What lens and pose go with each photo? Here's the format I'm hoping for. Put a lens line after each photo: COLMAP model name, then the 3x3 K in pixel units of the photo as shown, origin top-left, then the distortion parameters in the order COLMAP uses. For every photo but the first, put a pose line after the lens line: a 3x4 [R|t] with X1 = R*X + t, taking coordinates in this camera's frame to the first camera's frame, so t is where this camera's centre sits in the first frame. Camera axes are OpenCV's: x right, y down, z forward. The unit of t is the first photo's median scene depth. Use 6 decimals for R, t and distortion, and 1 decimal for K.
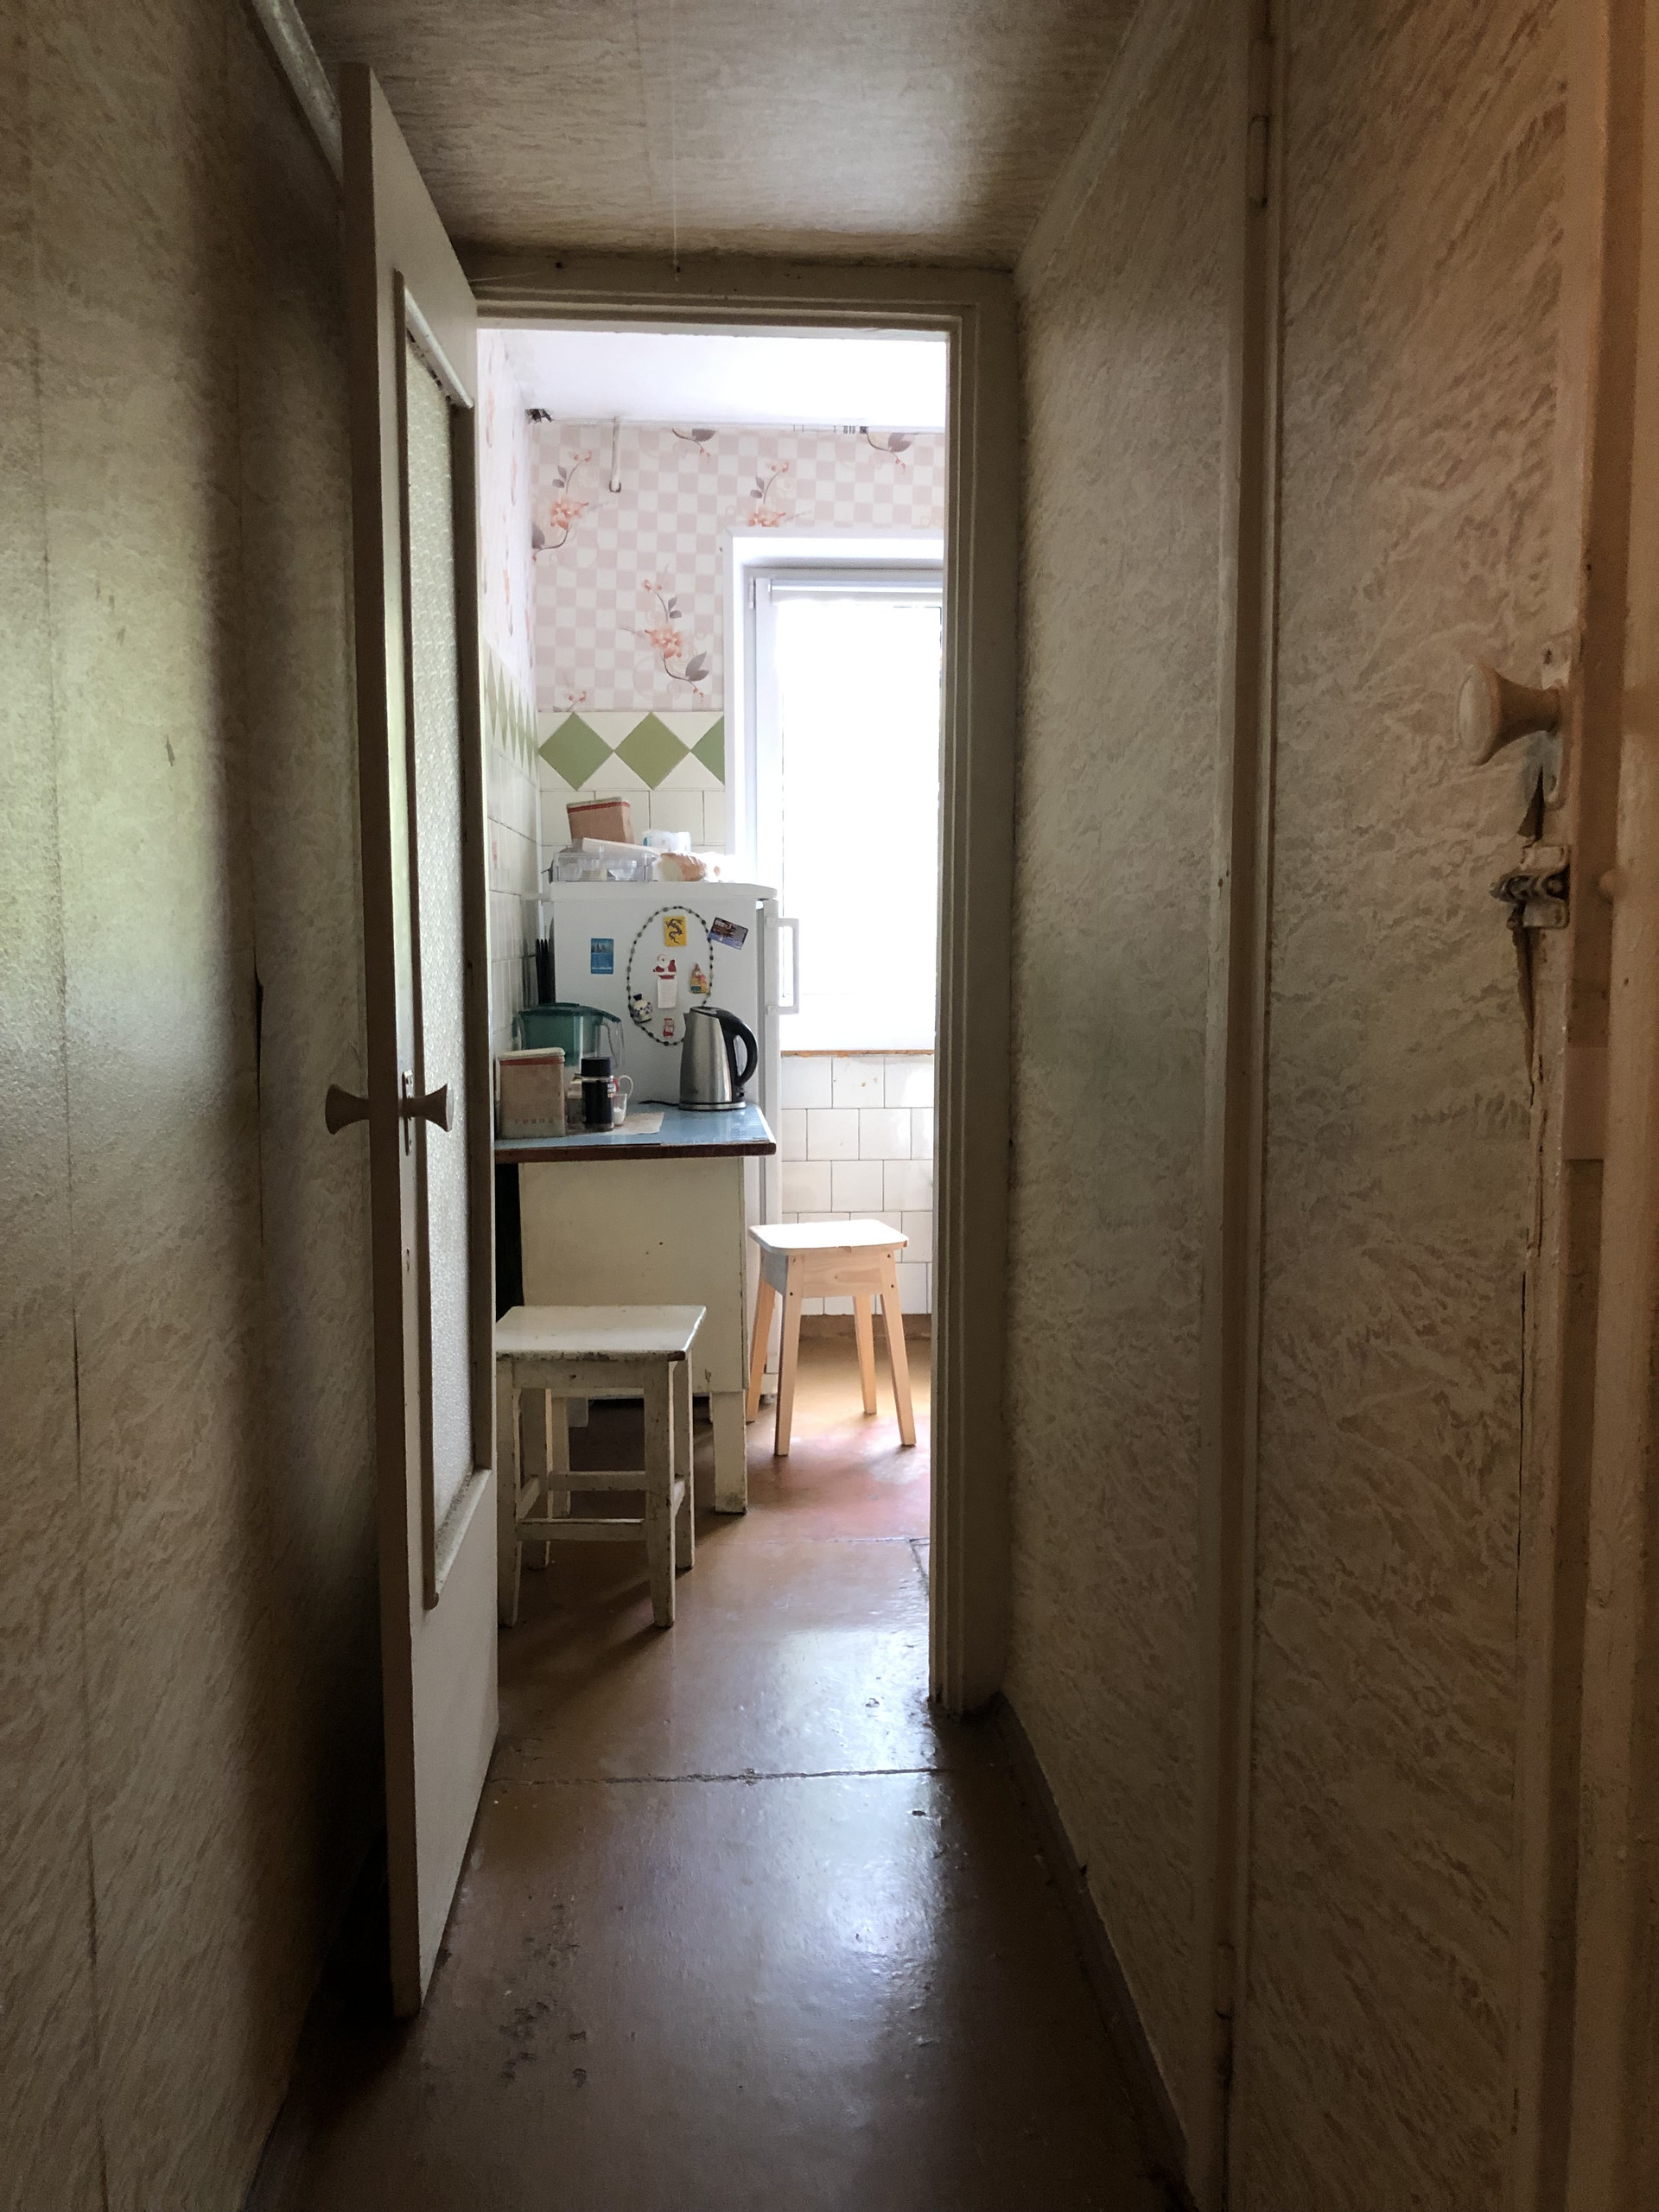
lens RADIAL K [[1806.8, 0, 830.6], [0, 1806.8, 1111.3], [0, 0, 1]] dist [-0.026564, 0.062917]
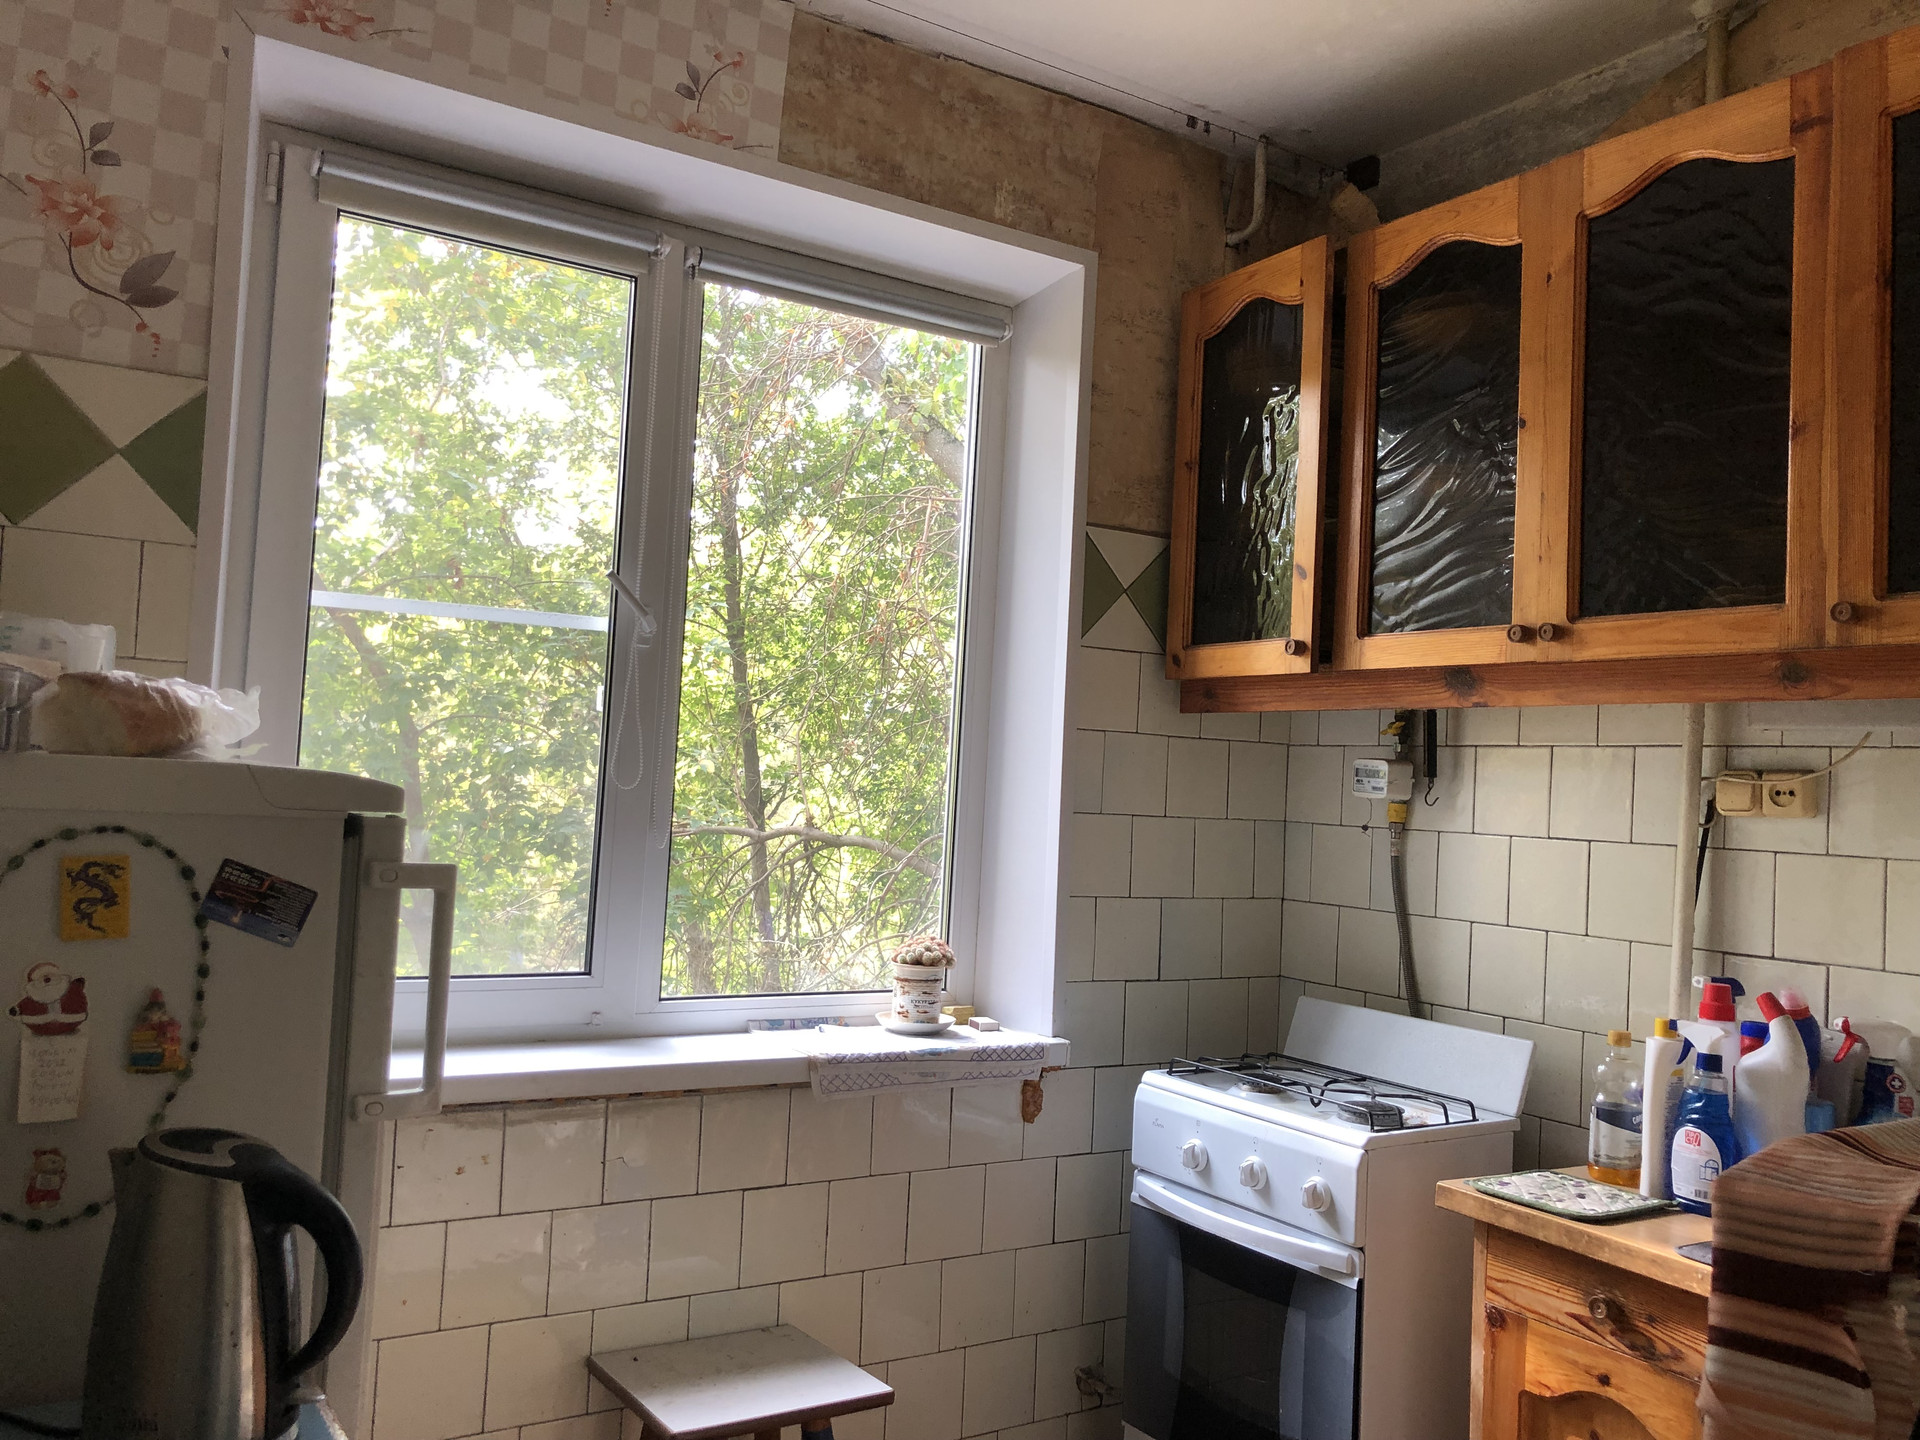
lens RADIAL K [[1568.3, 0, 954.5], [0, 1568.3, 707.5], [0, 0, 1]] dist [-0.026564, 0.062917]
pose [[0.878456, 0.073151, 0.472190, -0.074535], [-0.007228, 0.990133, -0.139943, -0.082515], [-0.477768, 0.119521, 0.870318, 0.565438]]
